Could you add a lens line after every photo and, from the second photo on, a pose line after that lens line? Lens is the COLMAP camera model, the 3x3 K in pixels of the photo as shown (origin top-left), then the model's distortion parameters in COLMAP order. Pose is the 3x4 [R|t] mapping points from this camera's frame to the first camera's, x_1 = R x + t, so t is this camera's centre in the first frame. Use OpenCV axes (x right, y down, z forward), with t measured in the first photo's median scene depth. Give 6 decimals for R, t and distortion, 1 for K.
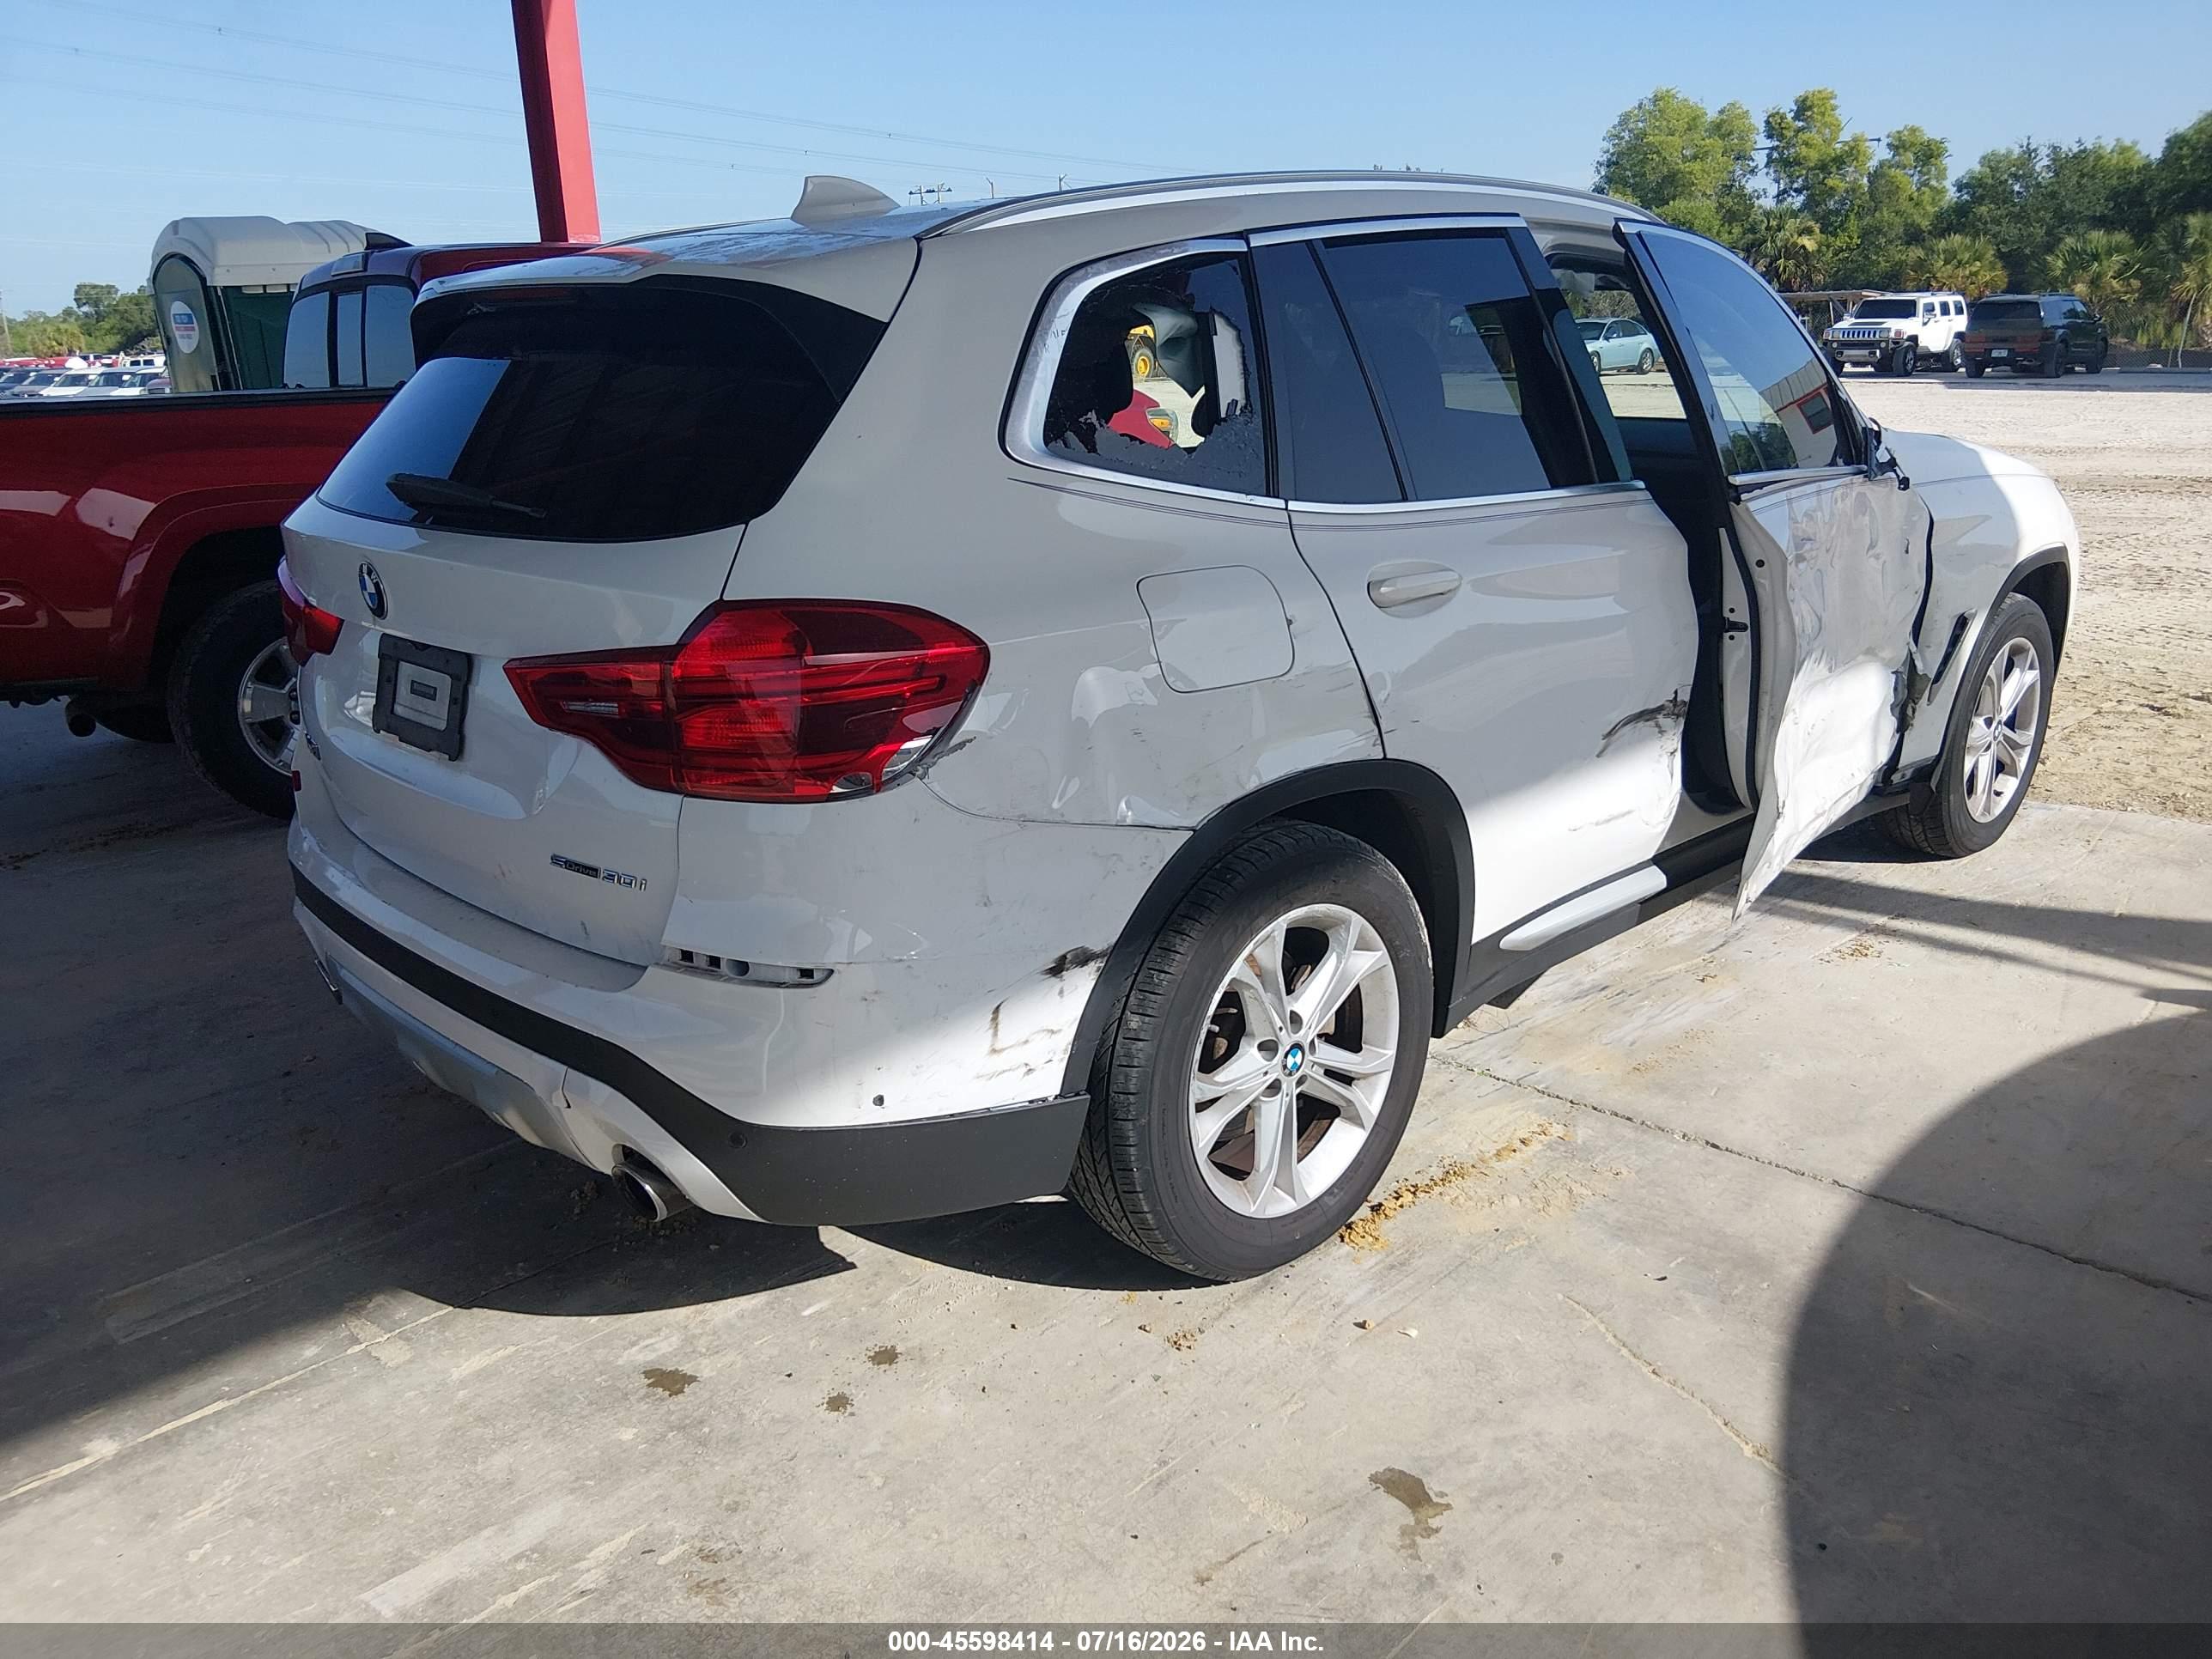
lens RADIAL K [[1645.3, 0, 1106.0], [0, 1645.3, 829.5], [0, 0, 1]] dist [0.106037, -0.181986]
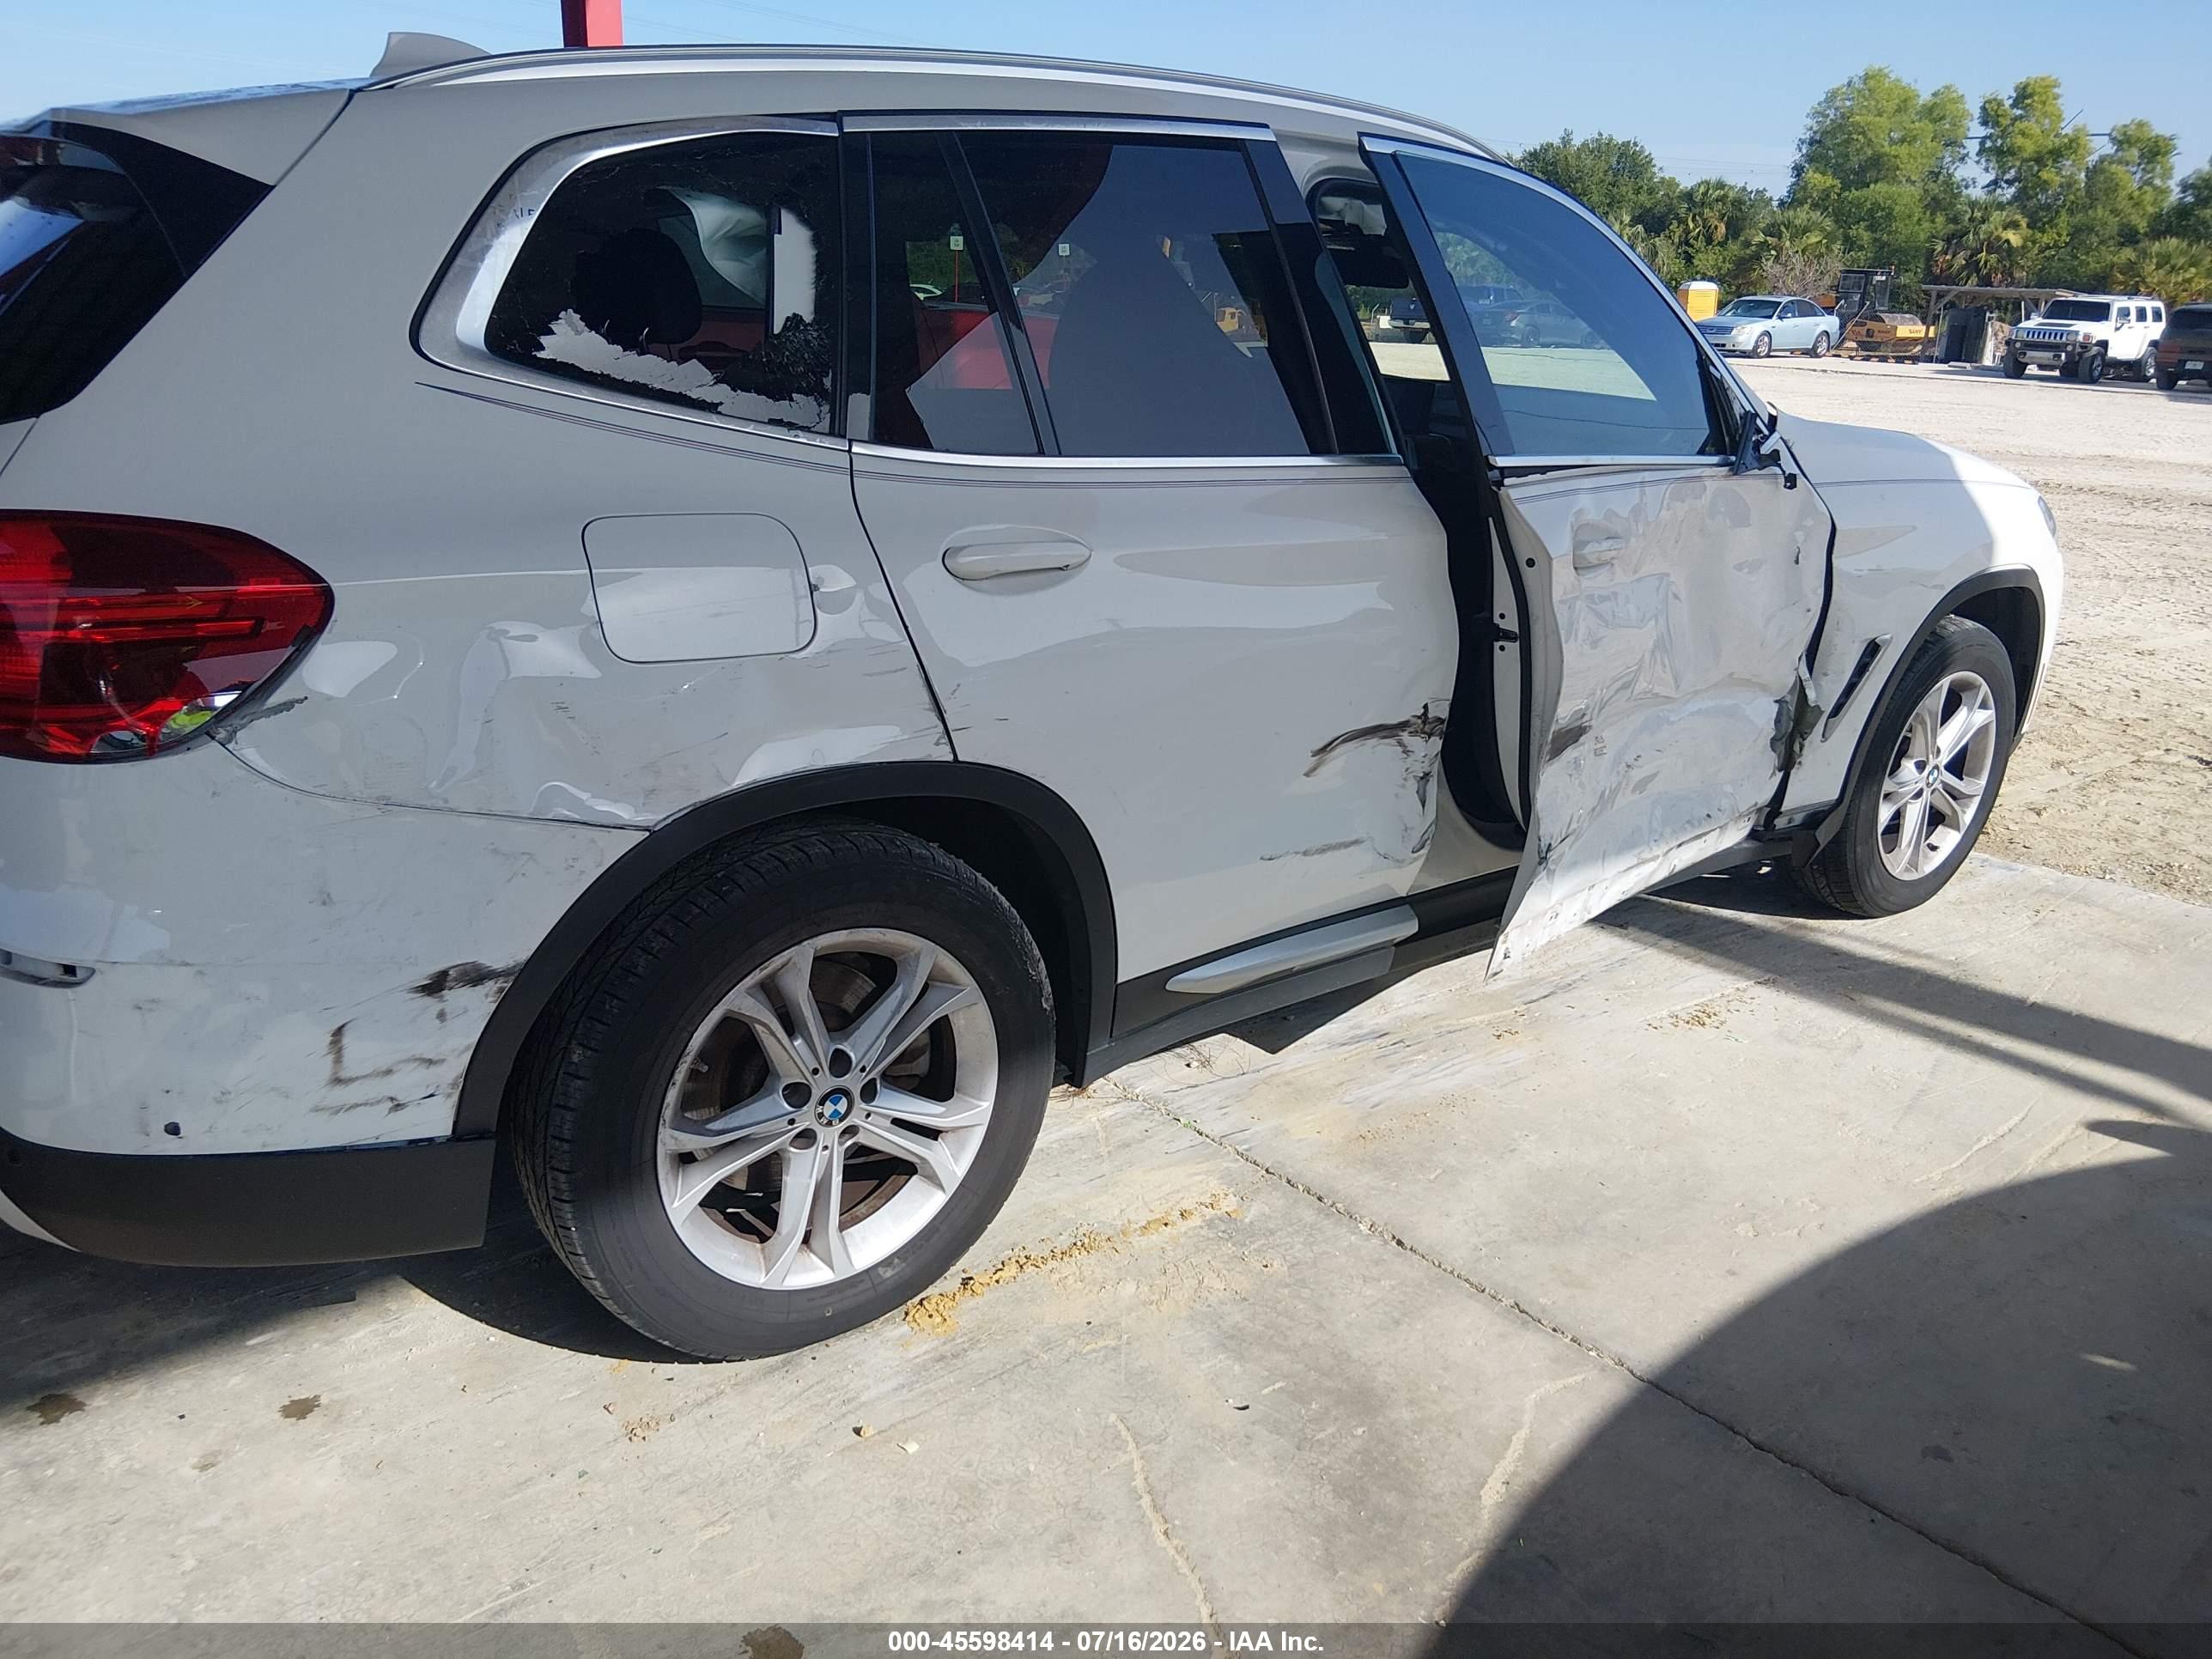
lens RADIAL K [[1644.4, 0, 1106.0], [0, 1644.4, 829.5], [0, 0, 1]] dist [0.077332, -0.116738]
pose [[0.993371, 0.084887, -0.077506, 0.247391], [-0.082713, 0.996096, 0.030845, -0.032115], [0.079822, -0.024230, 0.996515, 0.140387]]
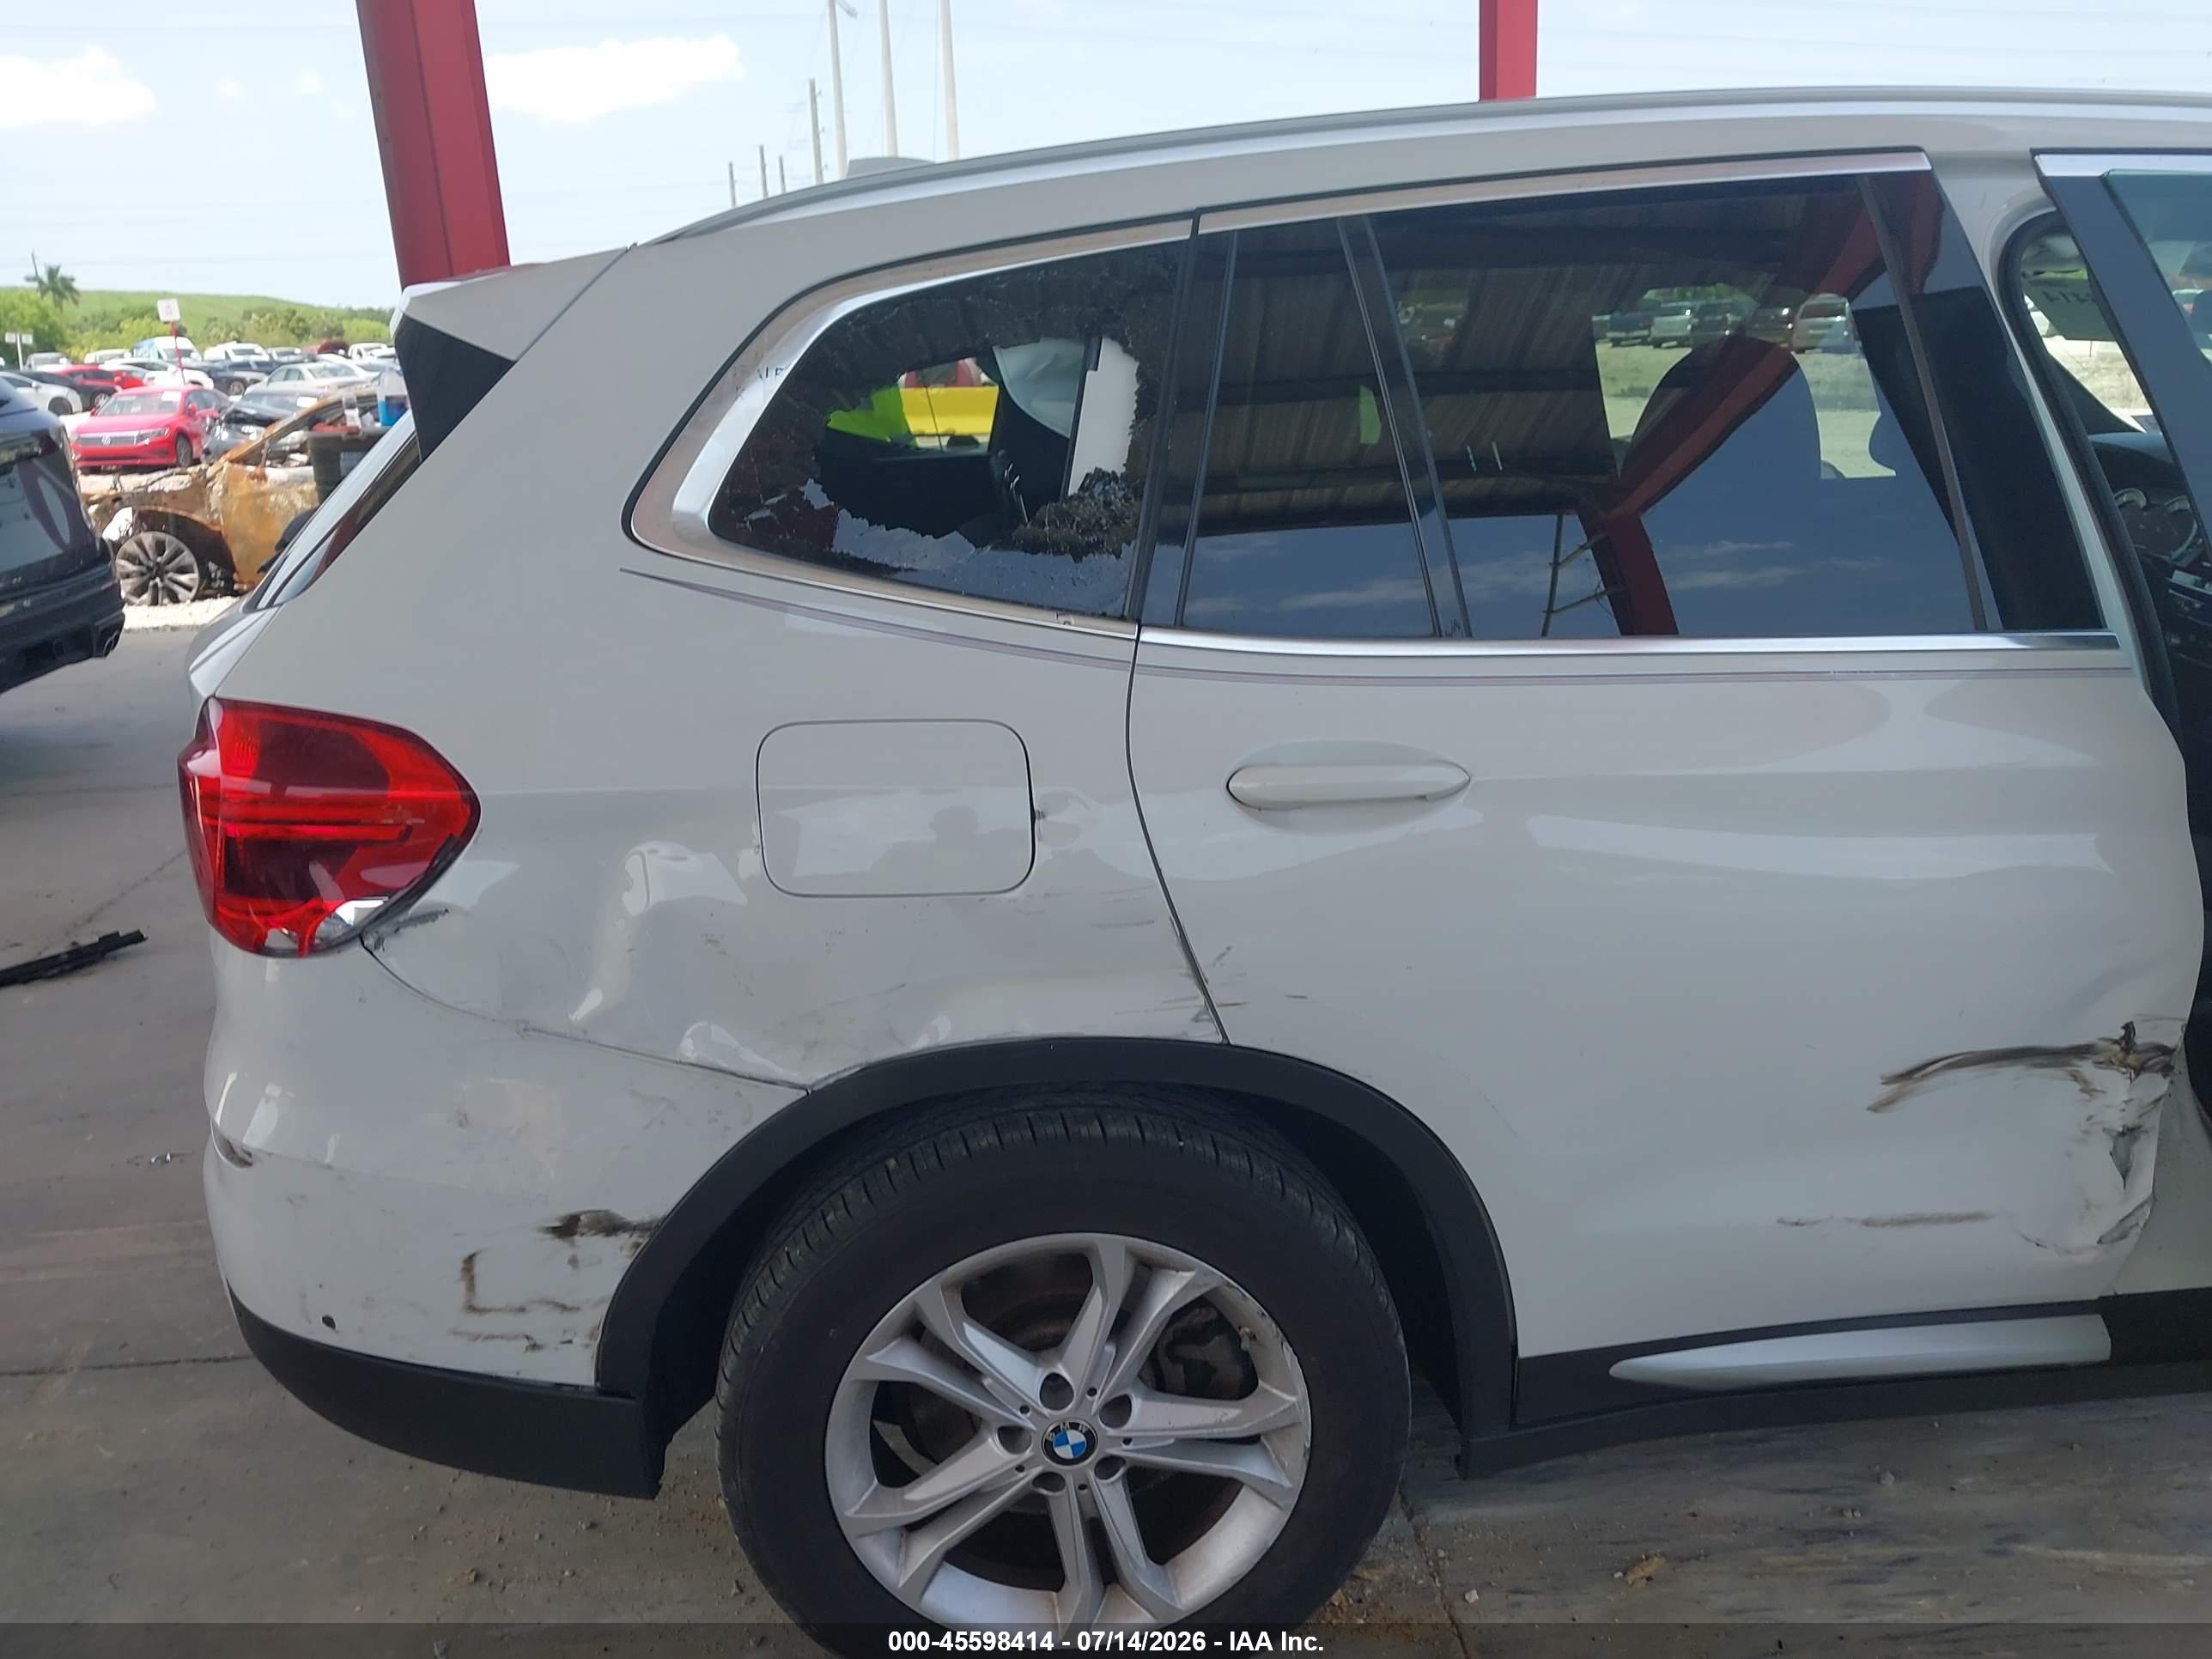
lens RADIAL K [[1680.2, 0, 1227.6], [0, 1680.2, 826.0], [0, 0, 1]] dist [0.112387, -0.204457]
pose [[0.778485, 0.191492, -0.597739, 0.431042], [-0.170347, 0.981040, 0.092431, -0.148263], [0.604105, 0.029867, 0.796345, 0.384817]]
